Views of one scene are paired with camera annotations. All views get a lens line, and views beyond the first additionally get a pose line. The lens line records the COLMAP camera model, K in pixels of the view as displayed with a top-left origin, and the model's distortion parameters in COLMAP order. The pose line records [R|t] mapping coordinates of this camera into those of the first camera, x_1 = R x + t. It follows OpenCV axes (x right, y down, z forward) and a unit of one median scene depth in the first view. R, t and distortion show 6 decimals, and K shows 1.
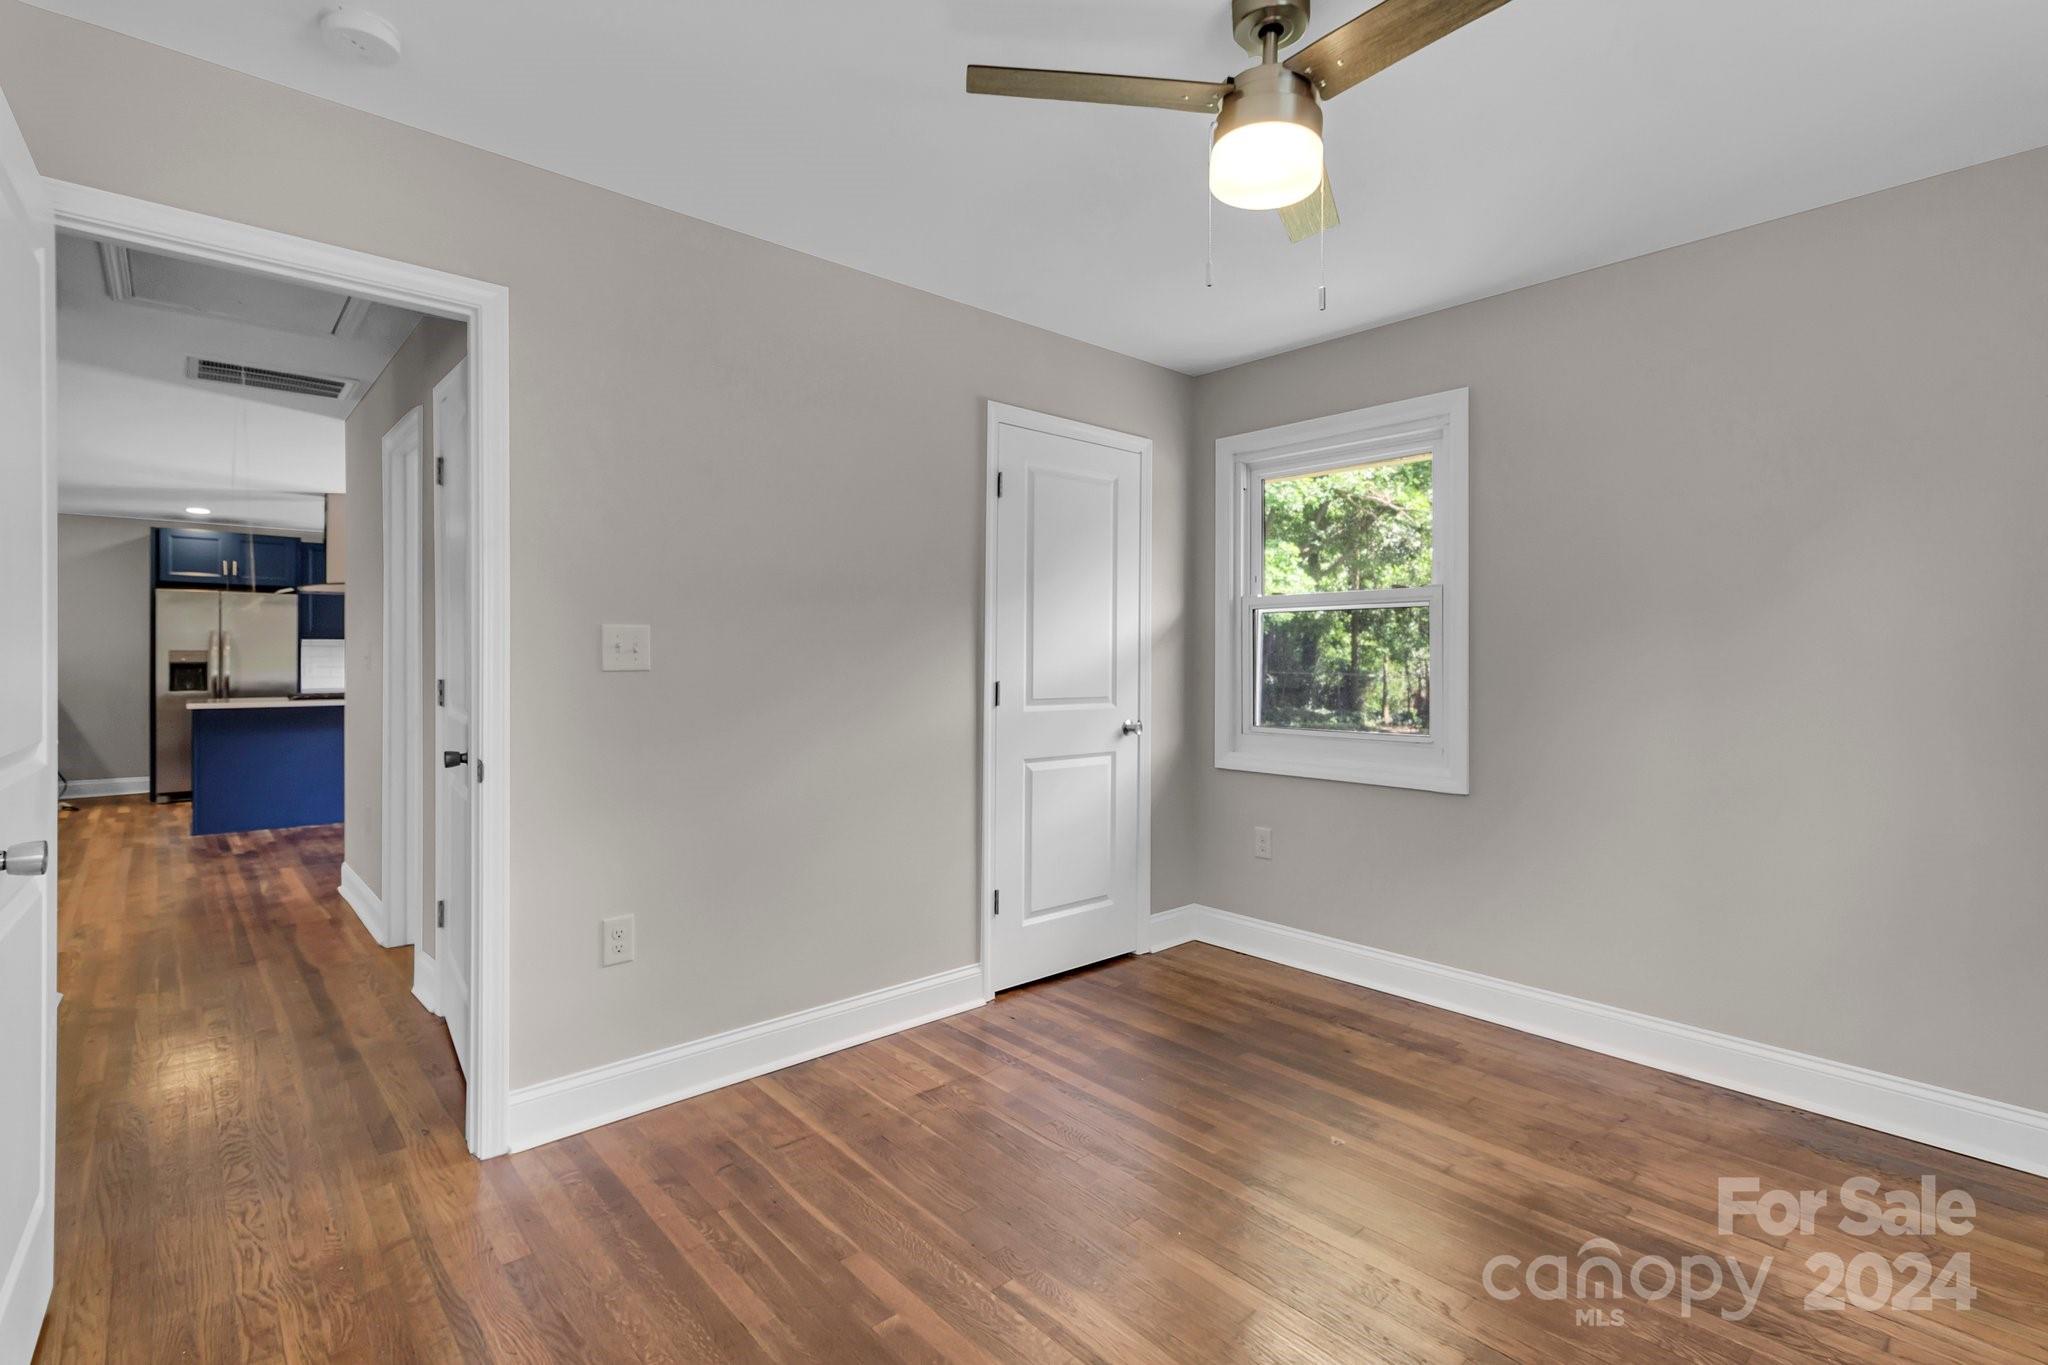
lens RADIAL K [[953.4, 0, 1021.9], [0, 953.4, 656.9], [0, 0, 1]] dist [0.002245, 0.000859]
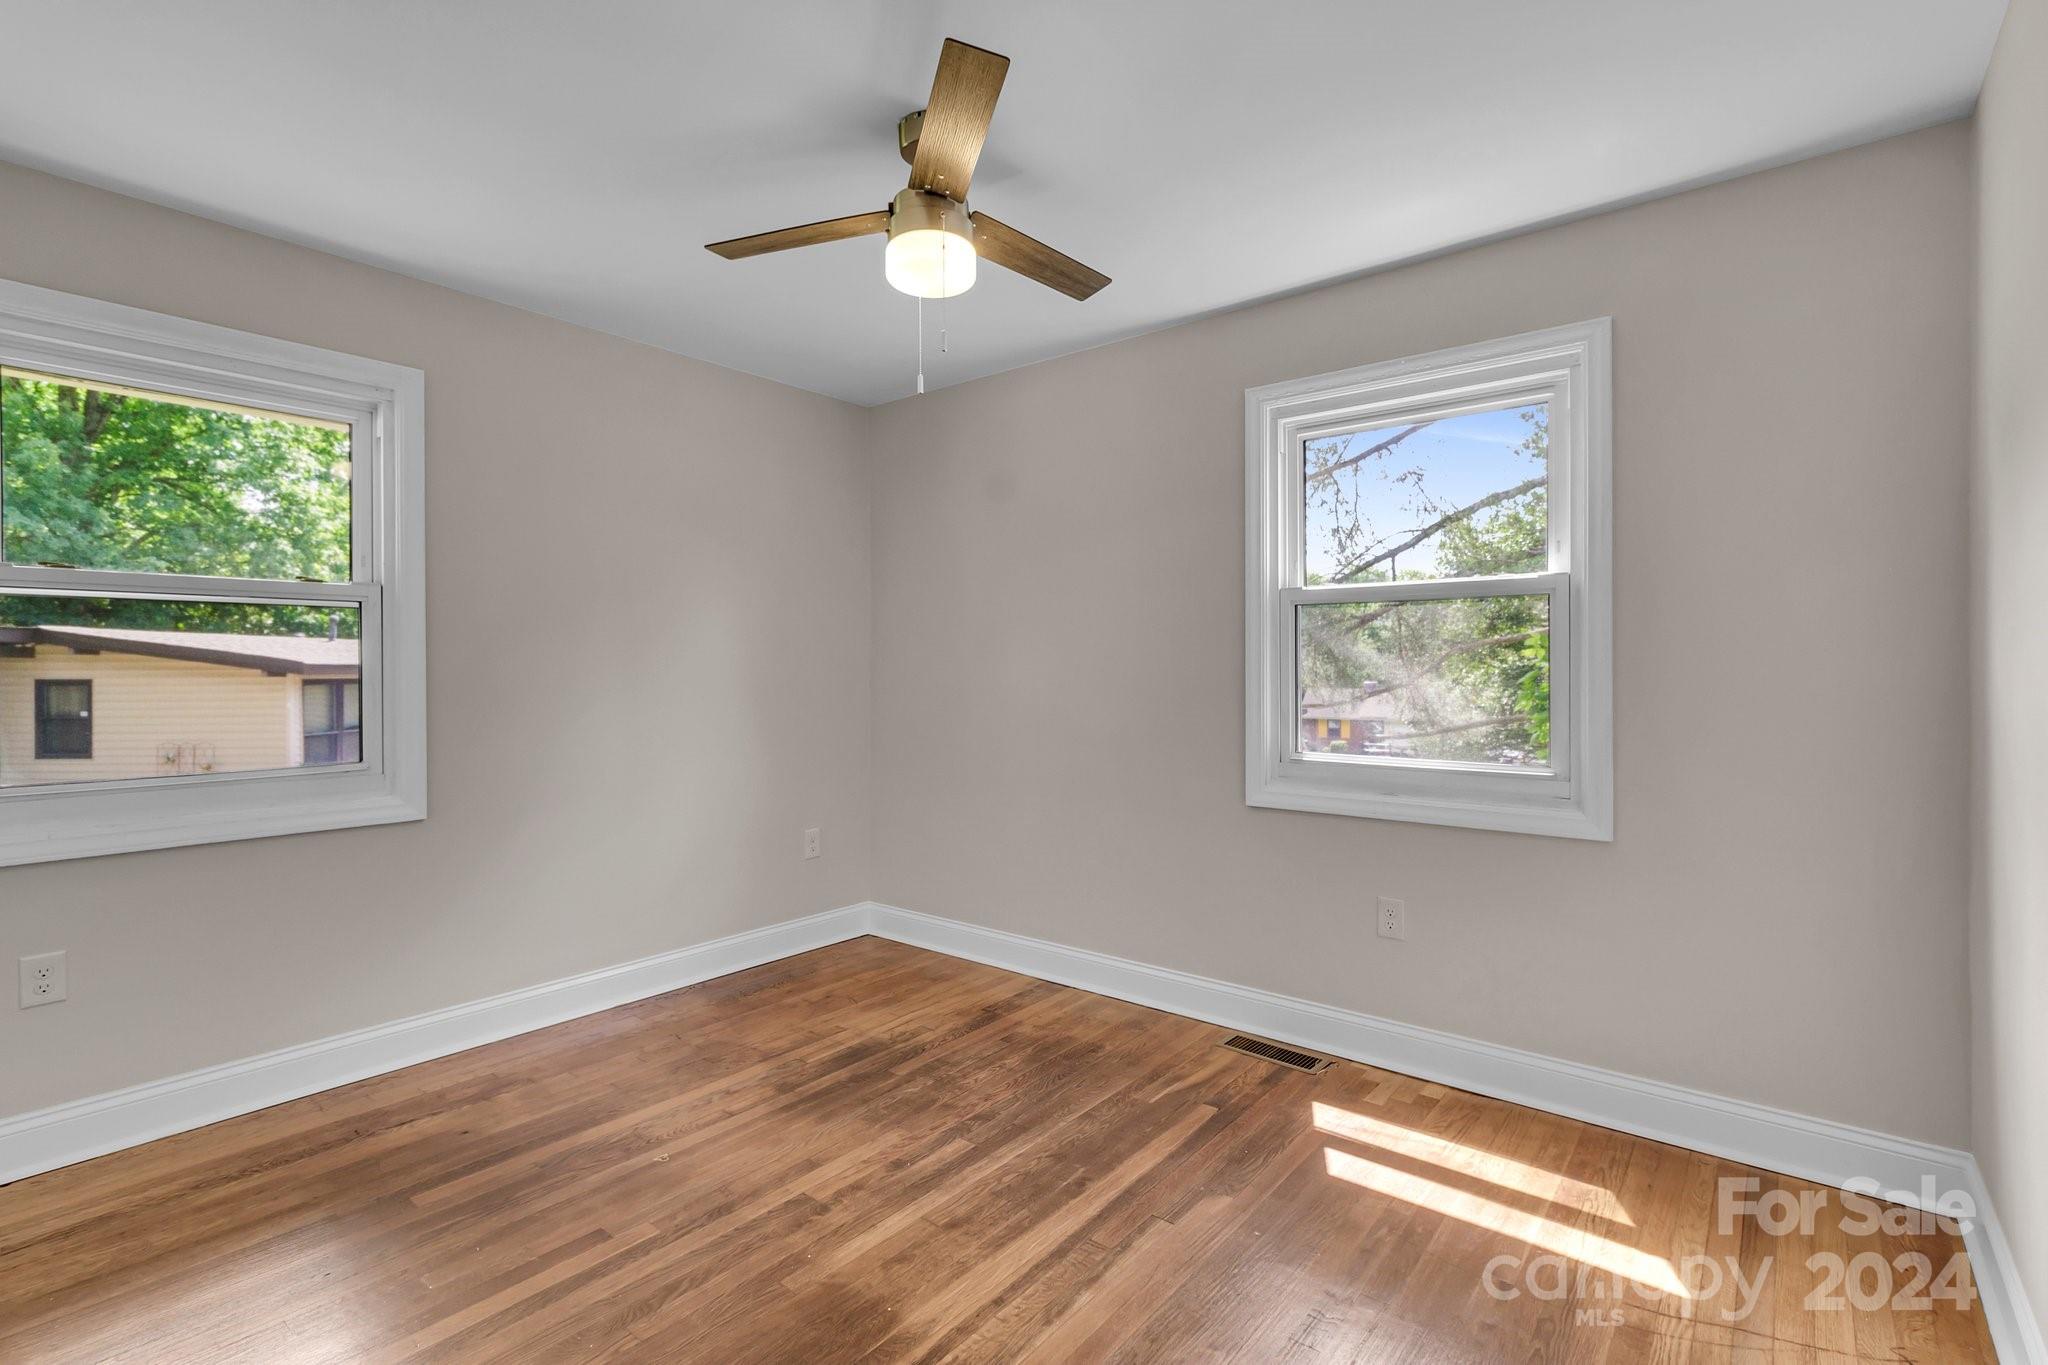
lens RADIAL K [[953.4, 0, 1021.9], [0, 953.4, 656.9], [0, 0, 1]] dist [0.002245, 0.000859]
pose [[-0.142634, 0.000877, 0.989775, -0.647193], [0.004363, 0.999990, -0.000257, -0.009537], [-0.989766, 0.004282, -0.142637, 0.708445]]
